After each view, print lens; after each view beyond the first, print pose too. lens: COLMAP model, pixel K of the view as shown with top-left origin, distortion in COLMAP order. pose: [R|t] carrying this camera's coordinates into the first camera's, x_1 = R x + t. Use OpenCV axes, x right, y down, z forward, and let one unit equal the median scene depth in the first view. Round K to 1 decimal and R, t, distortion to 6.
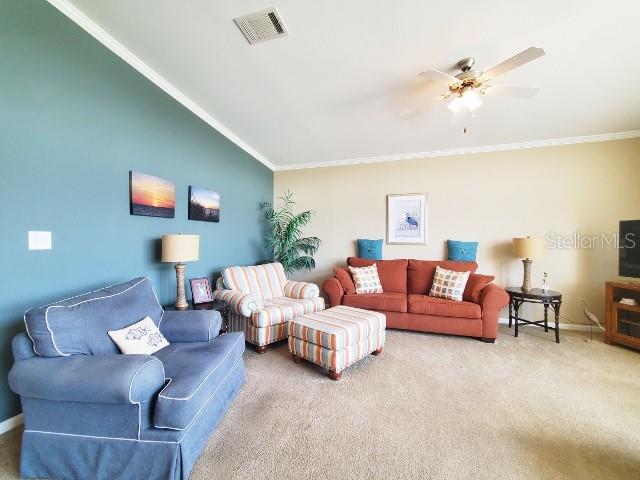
lens RADIAL K [[274.1, 0, 318.5], [0, 274.1, 244.1], [0, 0, 1]] dist [-0.013959, -0.000095]
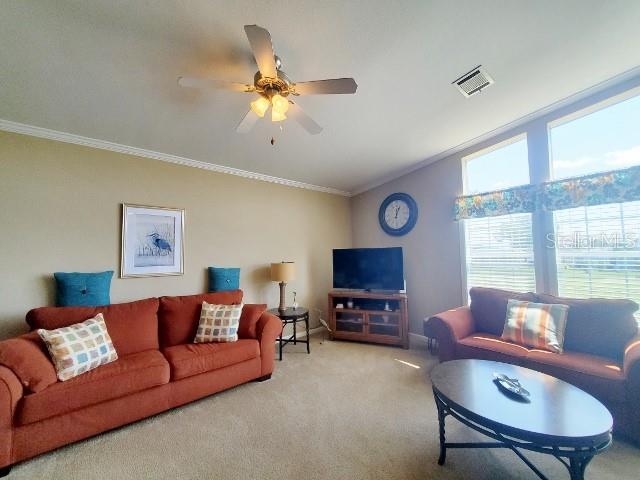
lens RADIAL K [[253.9, 0, 318.4], [0, 253.9, 239.2], [0, 0, 1]] dist [0.003333, -0.000009]
pose [[0.530393, 0.035594, 0.847004, -0.023014], [0.040498, 0.996914, -0.067254, -0.039489], [-0.846784, 0.069973, 0.527315, 0.327610]]
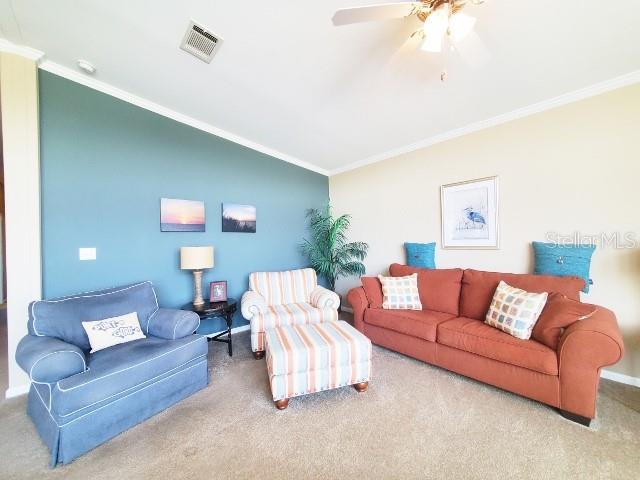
lens RADIAL K [[254.9, 0, 312.6], [0, 254.9, 240.1], [0, 0, 1]] dist [0.000495, -0.000079]
pose [[0.853543, -0.029861, -0.520166, 0.390249], [0.018959, 0.999475, -0.026266, -0.014426], [0.520678, 0.012557, 0.853661, 0.222171]]
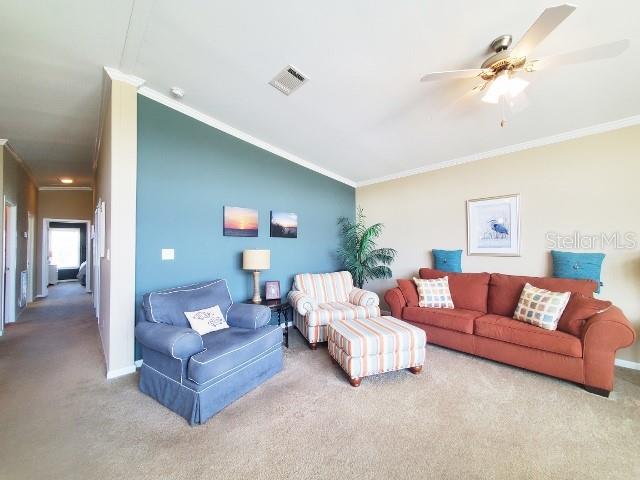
lens RADIAL K [[254.9, 0, 312.6], [0, 254.9, 240.1], [0, 0, 1]] dist [0.000495, -0.000079]
pose [[0.868227, -0.025546, -0.495509, 0.277960], [0.001736, 0.998824, -0.048453, -0.011342], [0.496164, 0.041208, 0.867250, 0.025103]]
